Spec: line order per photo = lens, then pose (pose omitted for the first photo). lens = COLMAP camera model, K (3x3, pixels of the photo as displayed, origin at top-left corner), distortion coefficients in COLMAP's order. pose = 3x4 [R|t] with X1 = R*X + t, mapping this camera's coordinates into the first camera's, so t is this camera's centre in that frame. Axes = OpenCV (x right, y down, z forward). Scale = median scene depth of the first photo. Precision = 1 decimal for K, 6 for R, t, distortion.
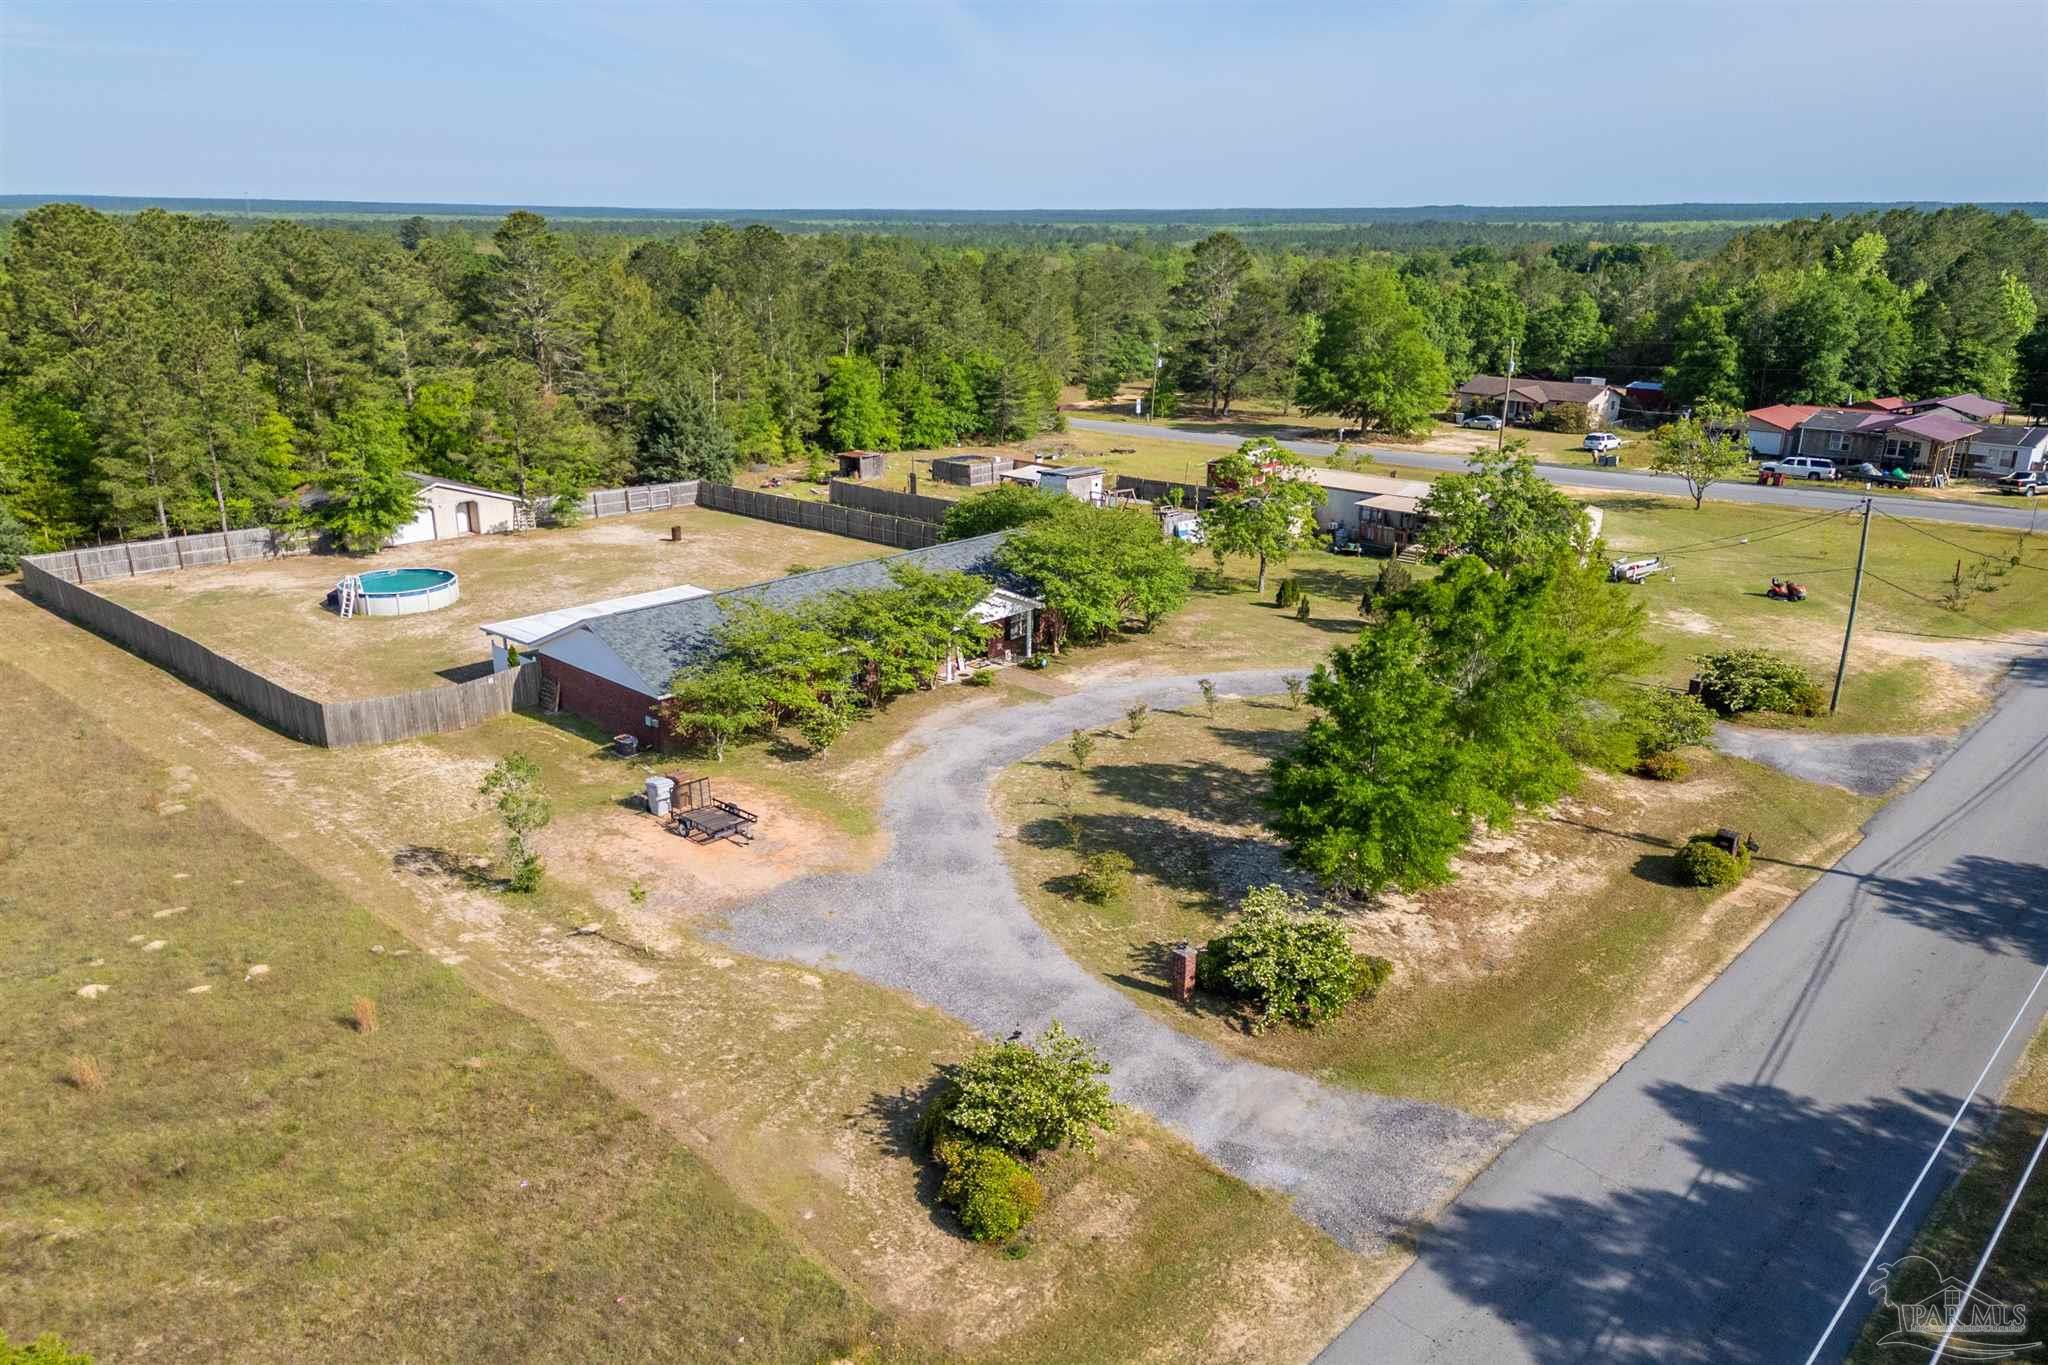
lens RADIAL K [[1444.0, 0, 1018.6], [0, 1444.0, 651.7], [0, 0, 1]] dist [0.077315, -0.047690]
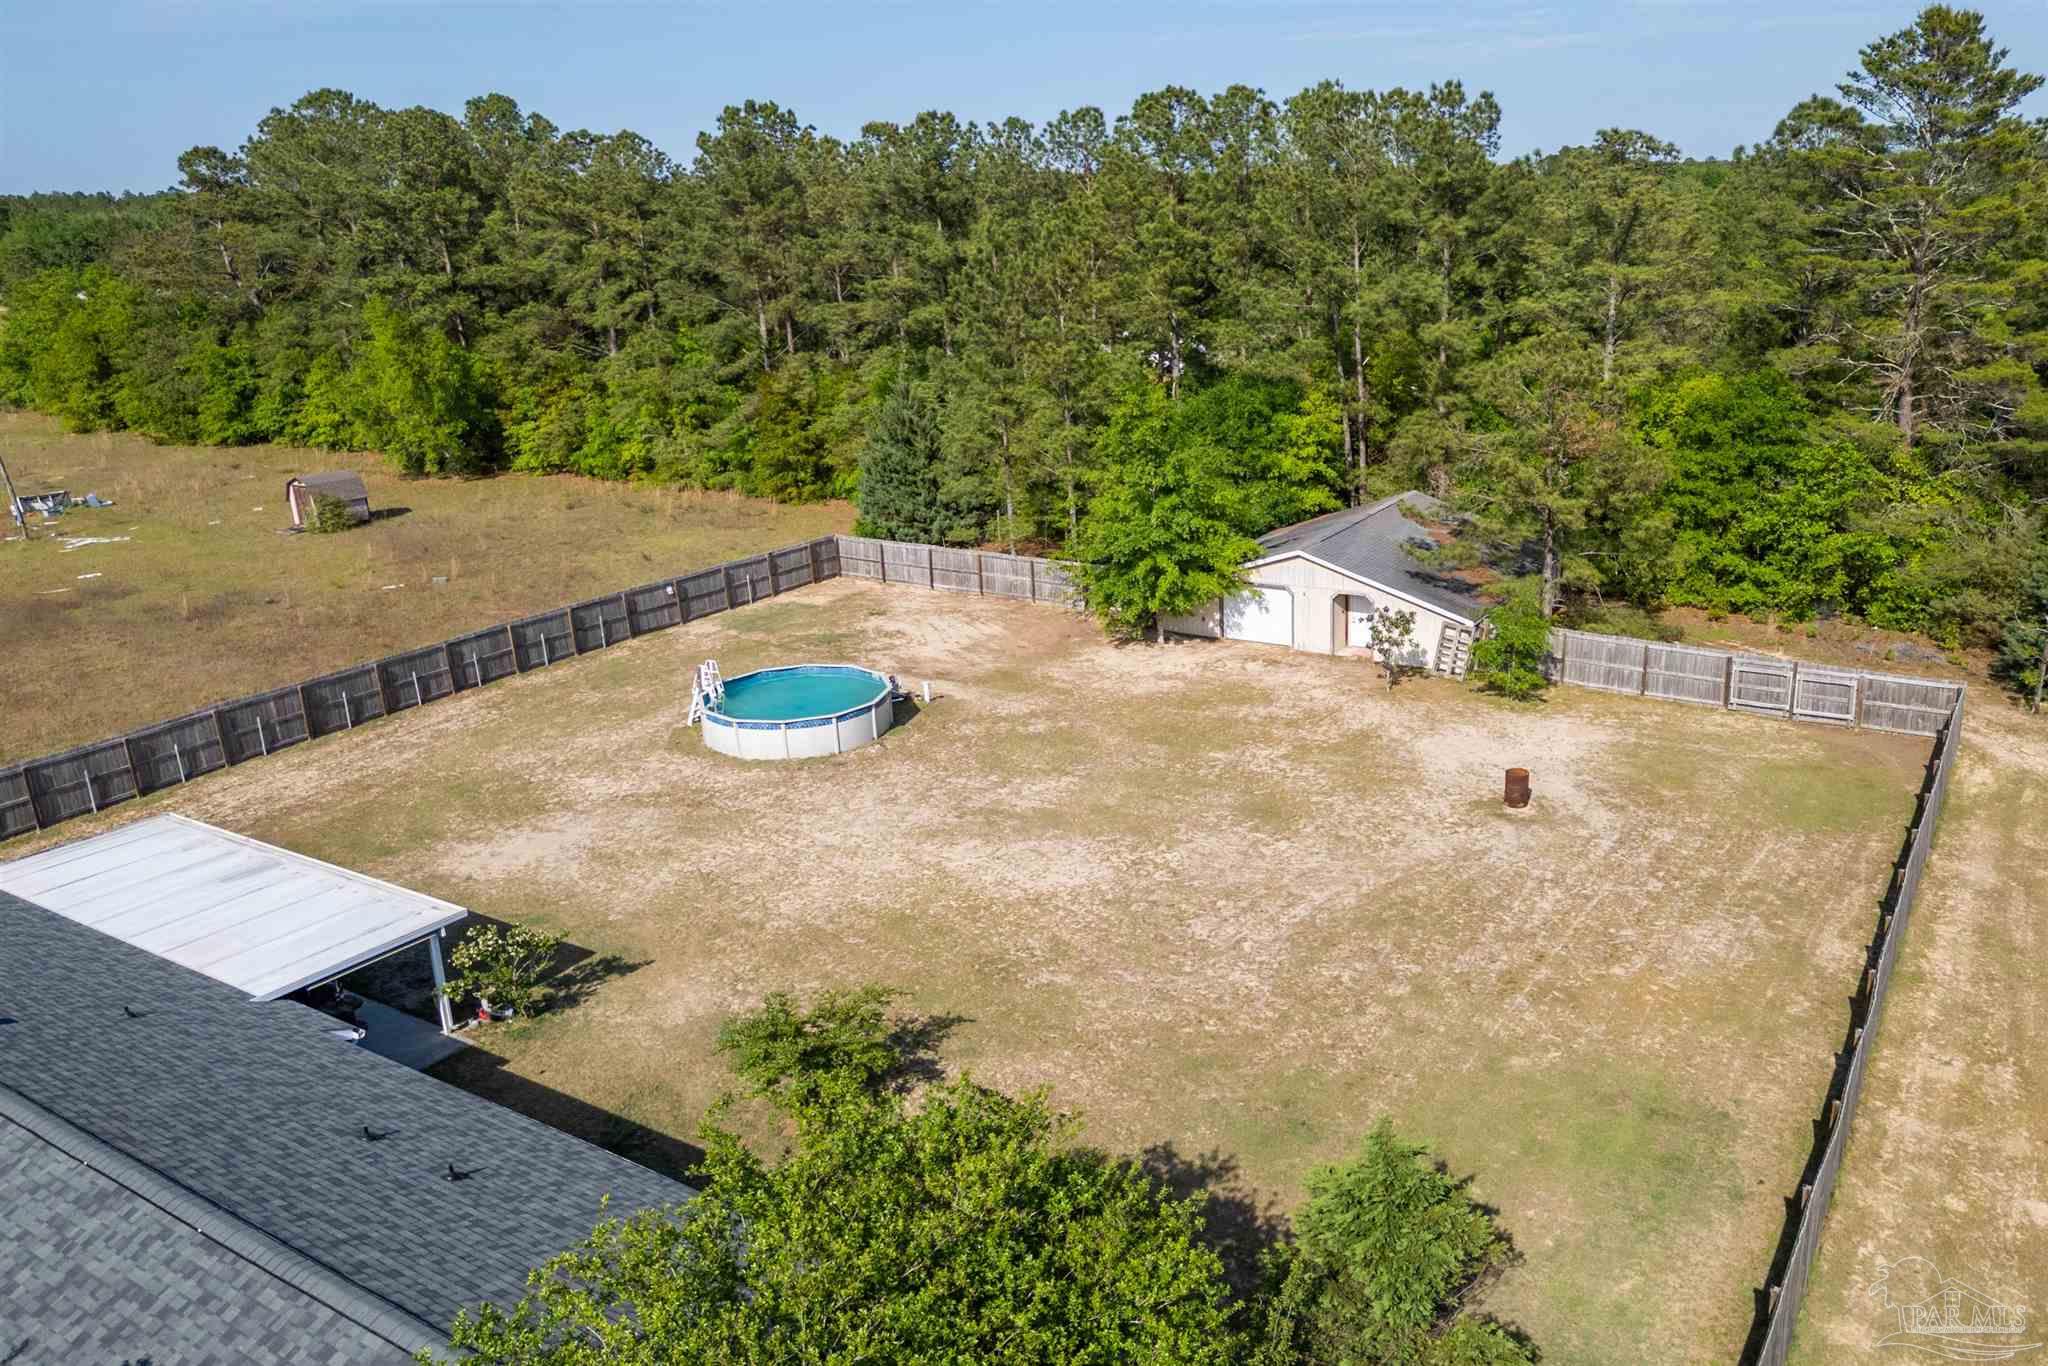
lens RADIAL K [[1526.7, 0, 1071.5], [0, 1526.7, 686.6], [0, 0, 1]] dist [0.070650, -0.002189]
pose [[0.179224, 0.284582, -0.941749, 0.168350], [-0.239773, 0.941019, 0.238730, -0.227857], [0.954142, 0.183019, 0.236888, 0.991554]]
